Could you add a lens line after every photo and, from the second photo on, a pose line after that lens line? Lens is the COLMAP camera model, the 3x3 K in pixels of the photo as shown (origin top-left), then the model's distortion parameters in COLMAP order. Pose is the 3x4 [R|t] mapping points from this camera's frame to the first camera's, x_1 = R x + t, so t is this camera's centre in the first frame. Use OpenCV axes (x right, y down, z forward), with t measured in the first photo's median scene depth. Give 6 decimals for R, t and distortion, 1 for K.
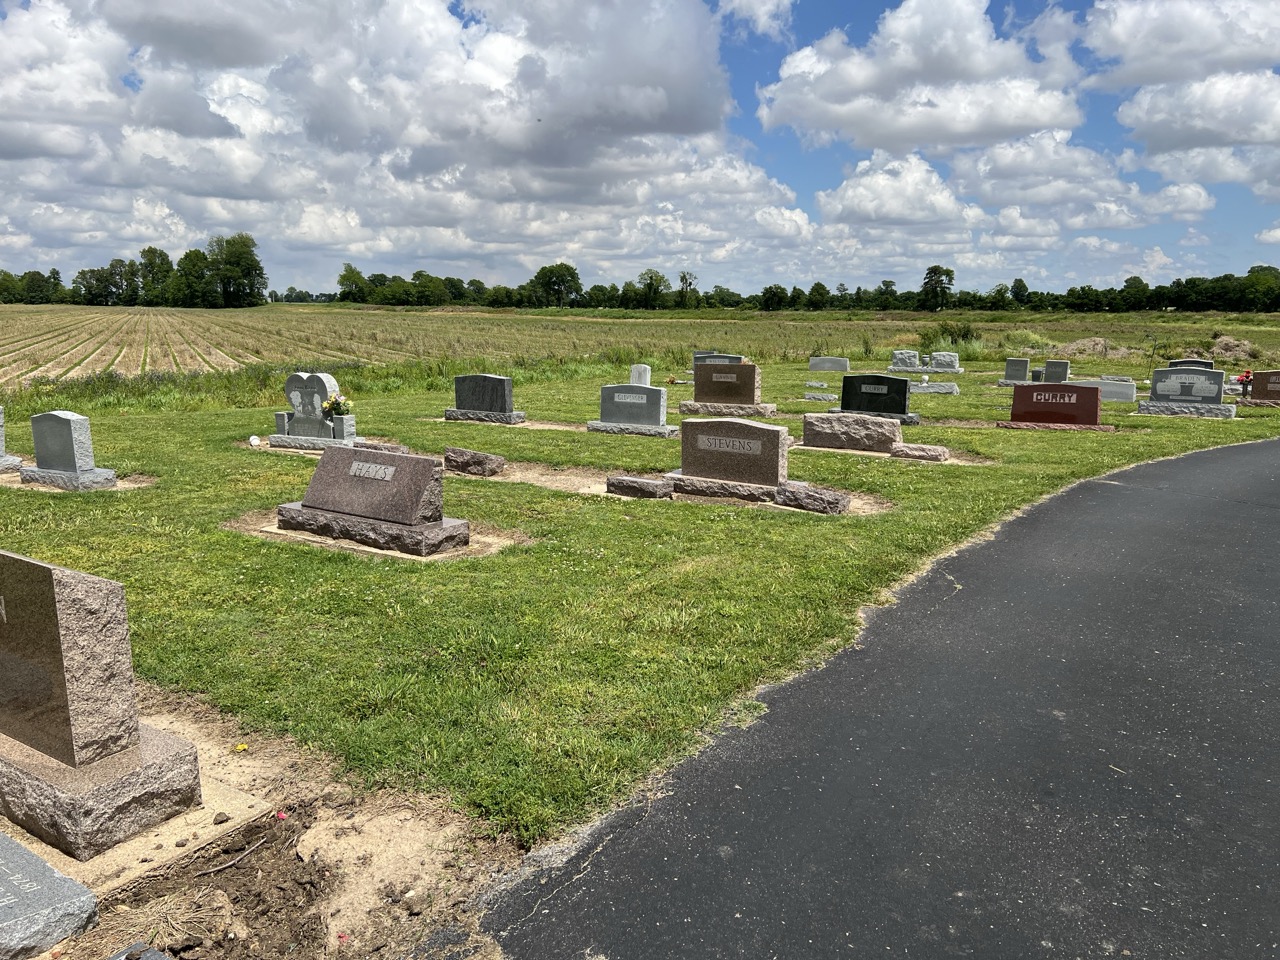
lens RADIAL K [[958.9, 0, 645.3], [0, 958.9, 483.3], [0, 0, 1]] dist [0.094759, -0.140916]
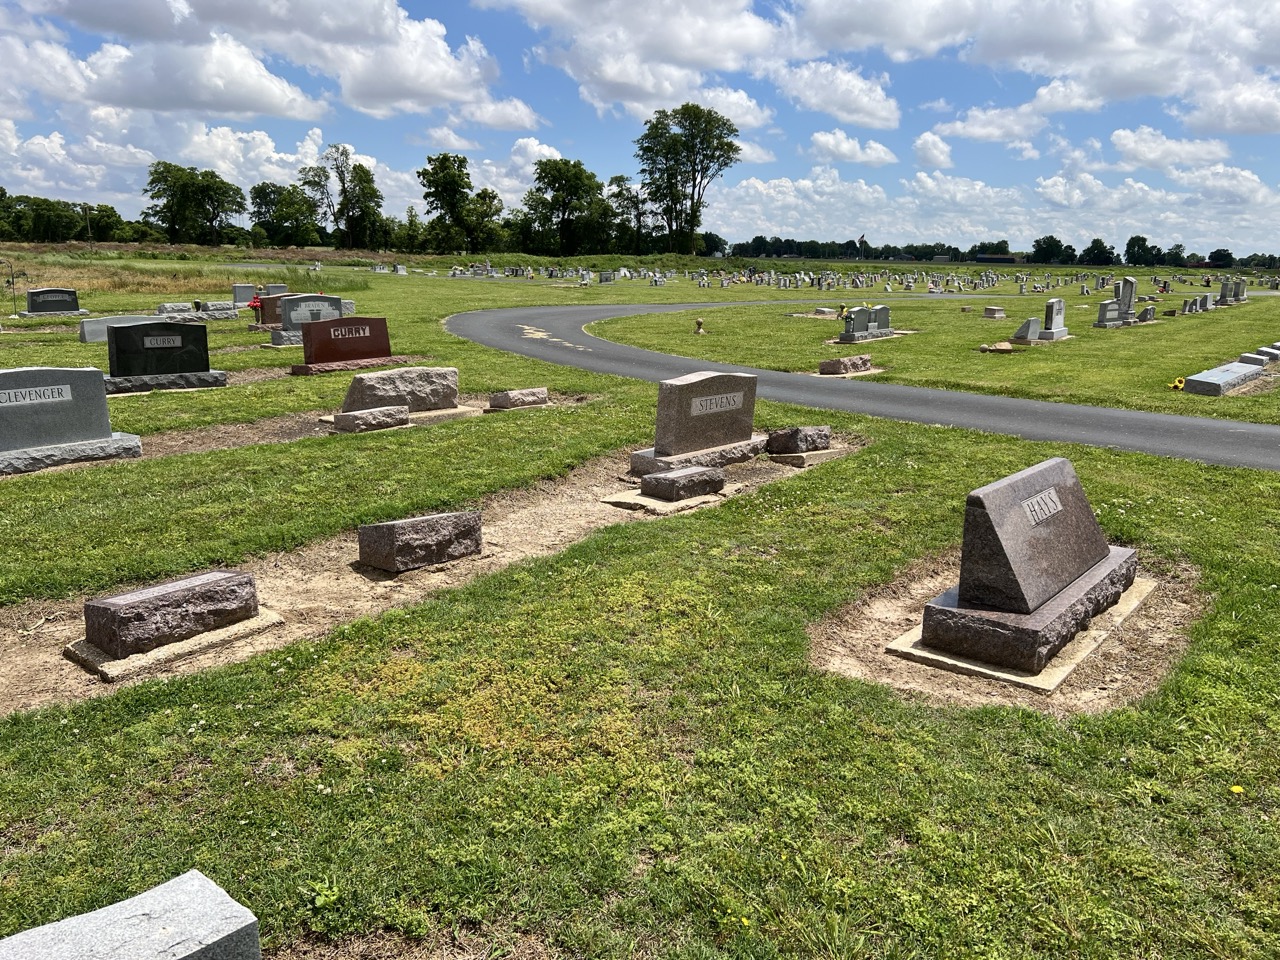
lens RADIAL K [[958.9, 0, 645.3], [0, 958.9, 483.3], [0, 0, 1]] dist [0.094759, -0.140916]
pose [[0.136677, -0.231976, 0.963071, -0.546897], [0.156392, 0.965056, 0.210260, -0.117435], [-0.978193, 0.121879, 0.168180, 0.694125]]
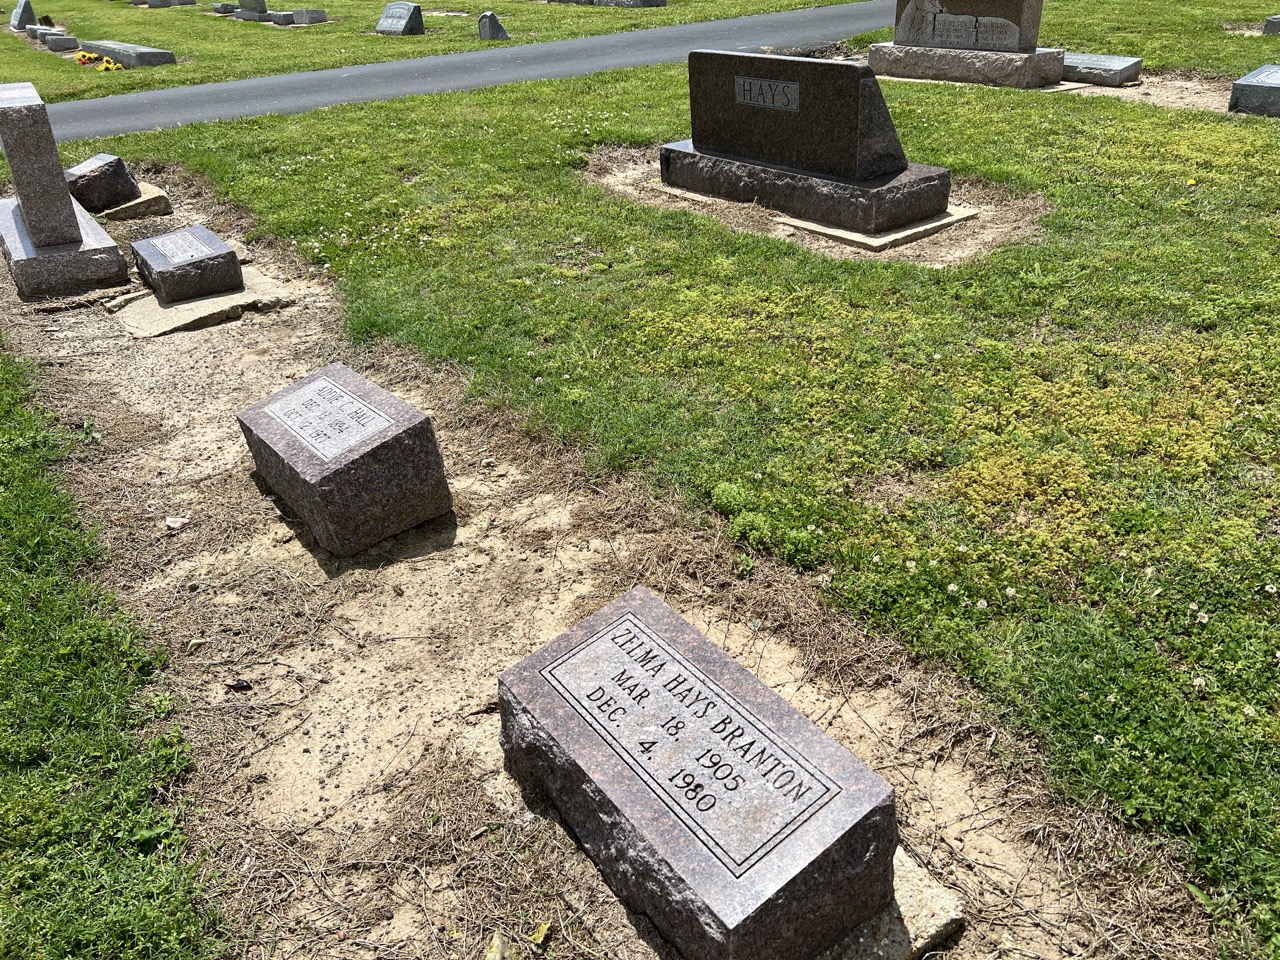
lens RADIAL K [[967.5, 0, 637.0], [0, 967.5, 482.9], [0, 0, 1]] dist [0.051331, -0.062115]
pose [[-0.921935, -0.164290, 0.350778, -0.279711], [0.102800, 0.769341, 0.630513, -0.135782], [-0.373454, 0.617352, -0.692393, 0.988837]]
